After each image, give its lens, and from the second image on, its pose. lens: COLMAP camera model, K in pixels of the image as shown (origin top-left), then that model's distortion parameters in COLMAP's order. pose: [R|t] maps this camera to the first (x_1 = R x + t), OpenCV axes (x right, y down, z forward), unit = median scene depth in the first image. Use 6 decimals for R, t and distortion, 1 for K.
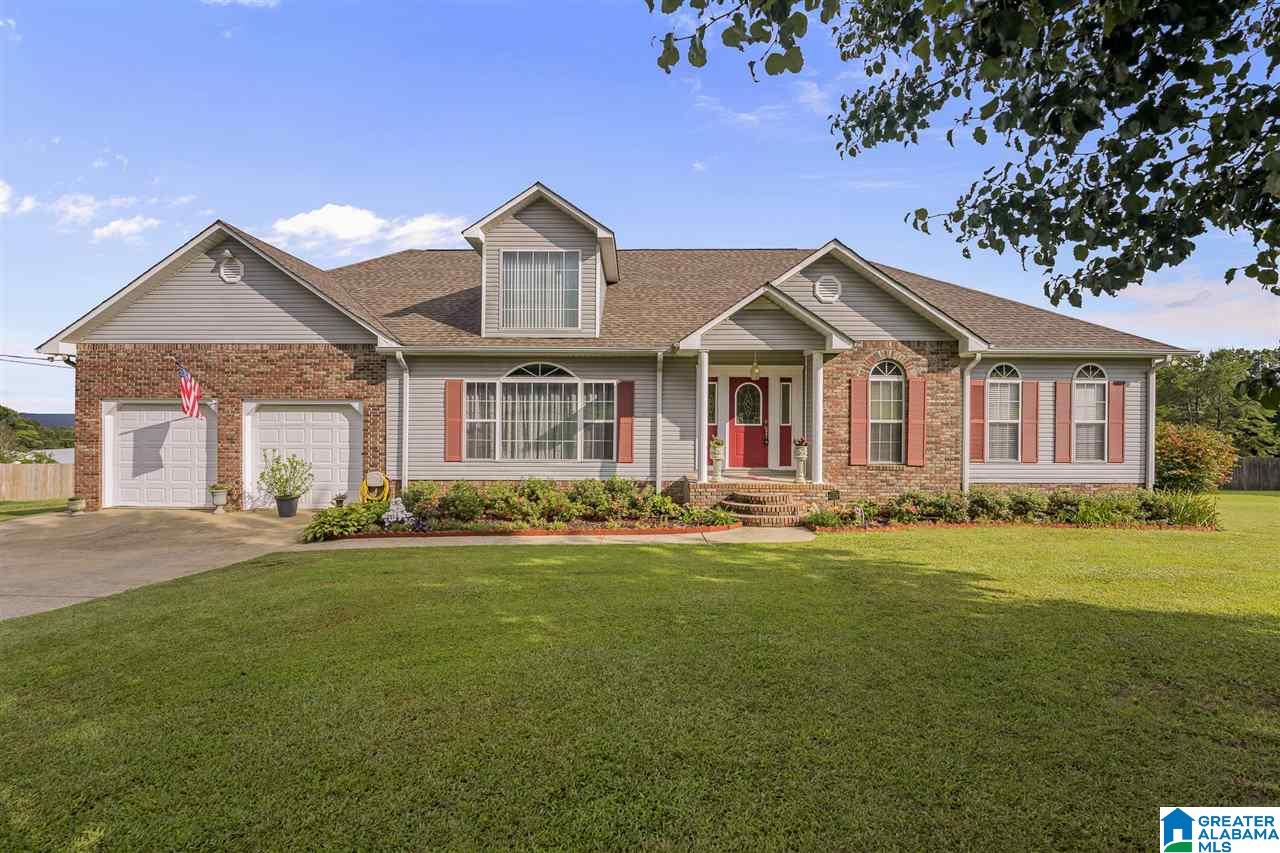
lens RADIAL K [[551.4, 0, 639.8], [0, 551.4, 431.0], [0, 0, 1]] dist [-0.000356, -0.000388]
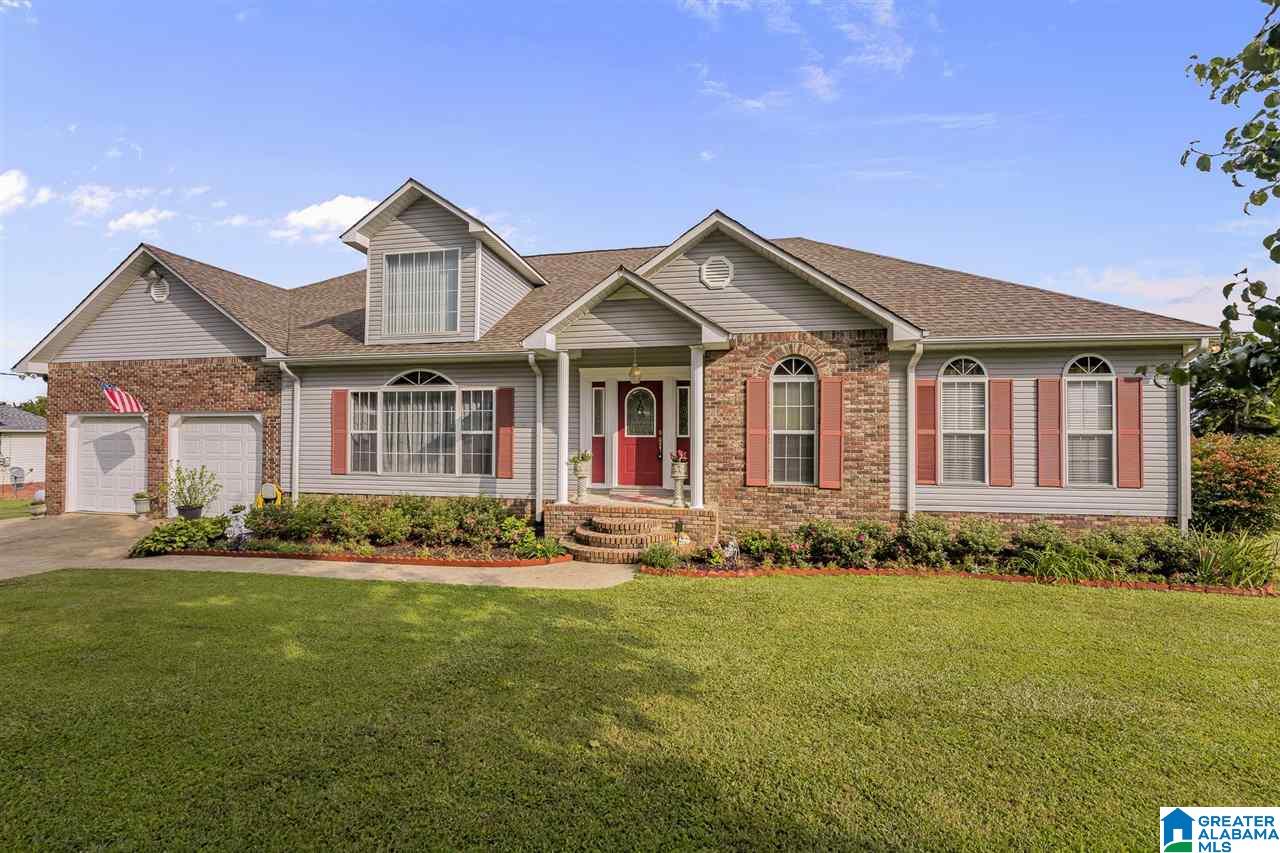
lens RADIAL K [[515.8, 0, 639.9], [0, 515.8, 429.3], [0, 0, 1]] dist [-0.008936, 0.000169]
pose [[0.983147, -0.002140, -0.182804, 0.347987], [-0.001862, 0.999762, -0.021718, -0.004711], [0.182808, 0.021693, 0.982909, 0.211849]]
